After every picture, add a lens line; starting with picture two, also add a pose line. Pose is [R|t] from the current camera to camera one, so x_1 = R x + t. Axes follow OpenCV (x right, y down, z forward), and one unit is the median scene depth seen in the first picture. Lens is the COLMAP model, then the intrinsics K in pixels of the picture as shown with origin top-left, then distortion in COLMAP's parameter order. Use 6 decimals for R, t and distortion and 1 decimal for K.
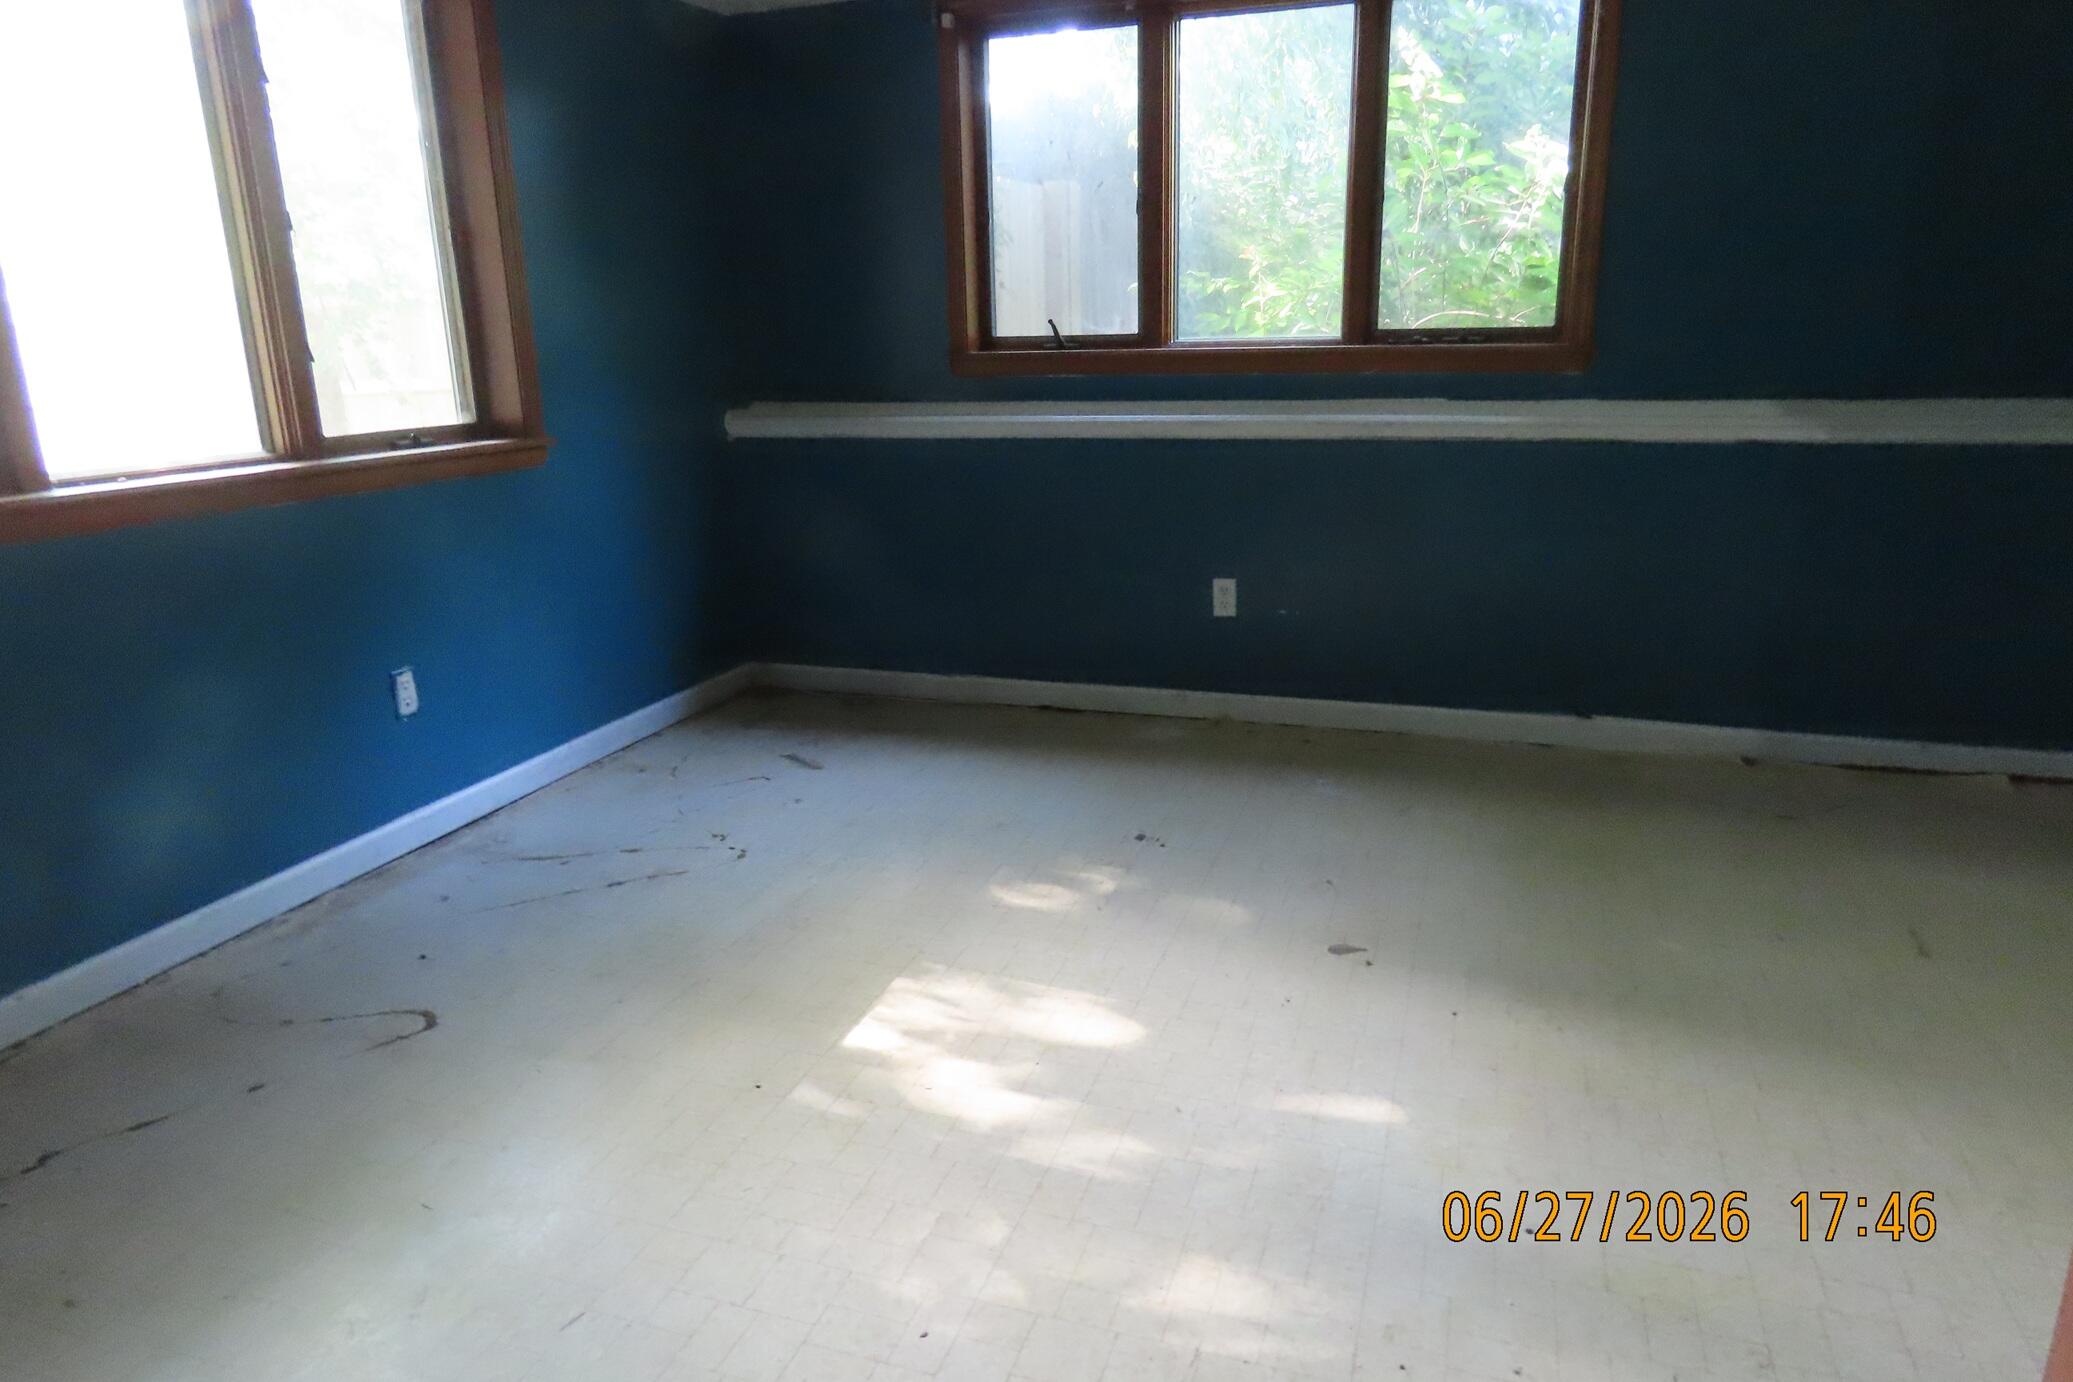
lens RADIAL K [[1315.8, 0, 1042.3], [0, 1315.8, 706.5], [0, 0, 1]] dist [-0.007935, 0.001121]
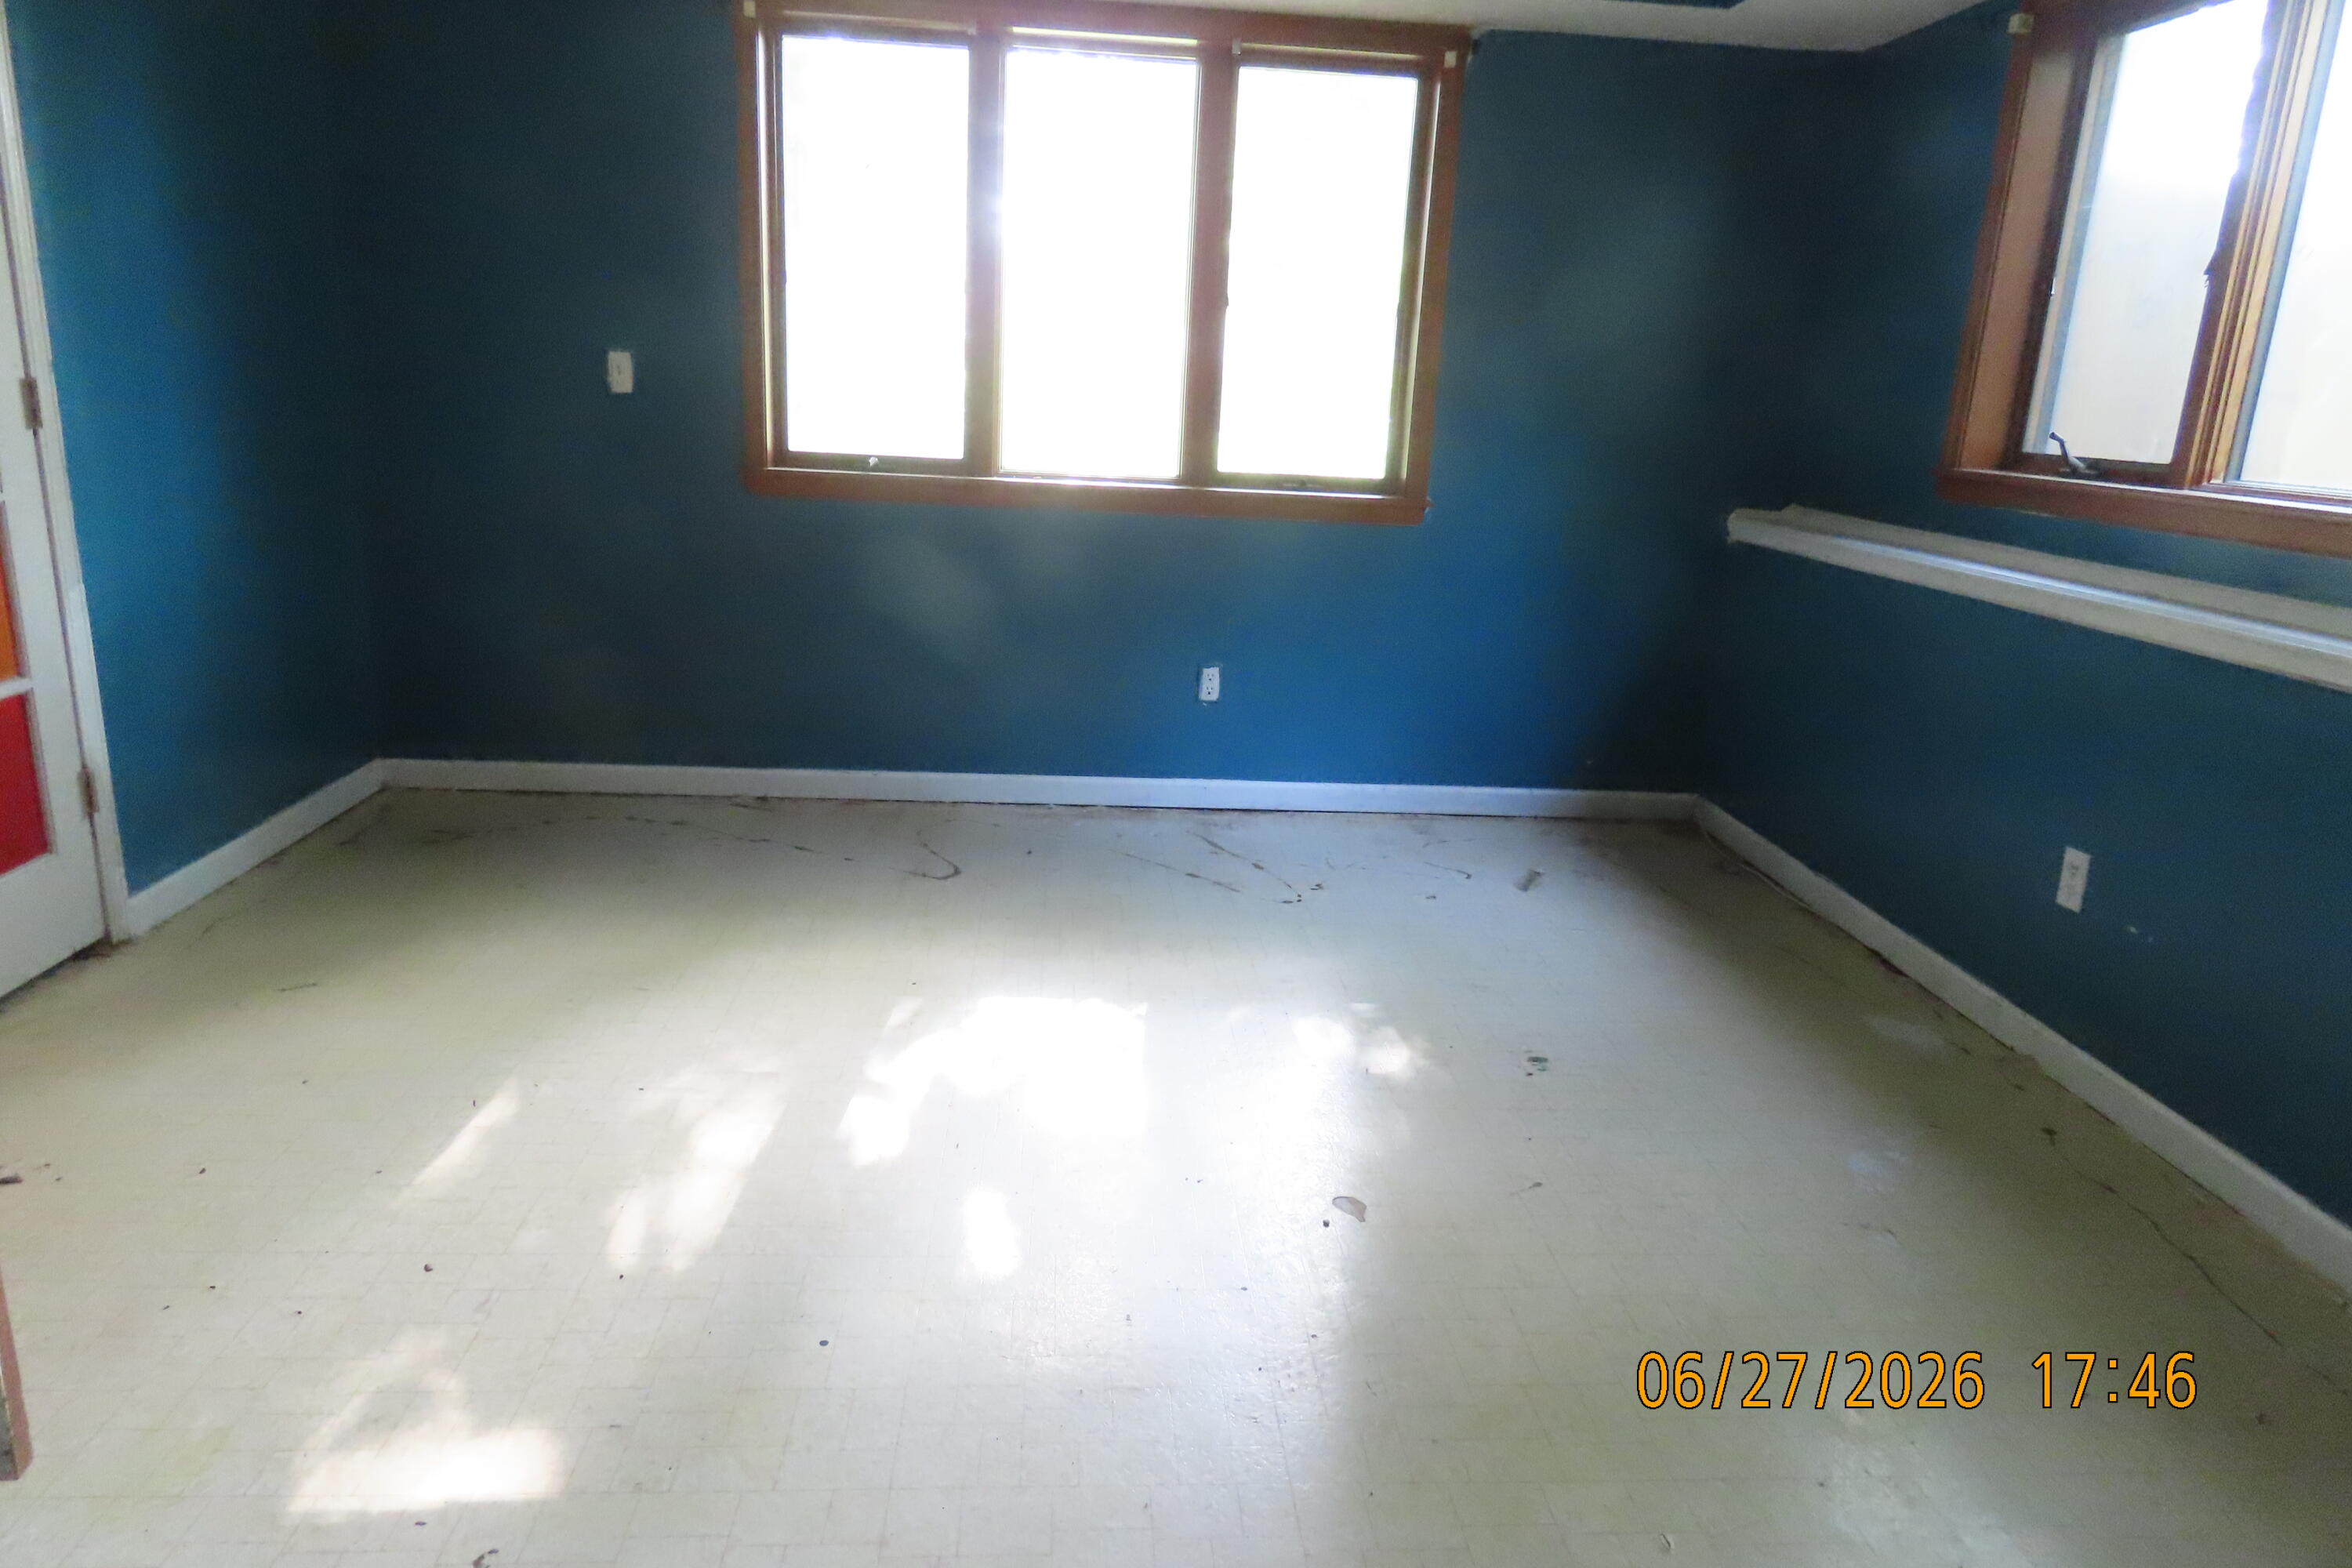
lens RADIAL K [[1507.9, 0, 1176.0], [0, 1507.9, 784.0], [0, 0, 1]] dist [-0.007894, 0.000072]
pose [[0.374907, 0.278910, -0.884112, 0.650914], [-0.304815, 0.937733, 0.166569, -0.123970], [0.875518, 0.207043, 0.436579, 0.319555]]
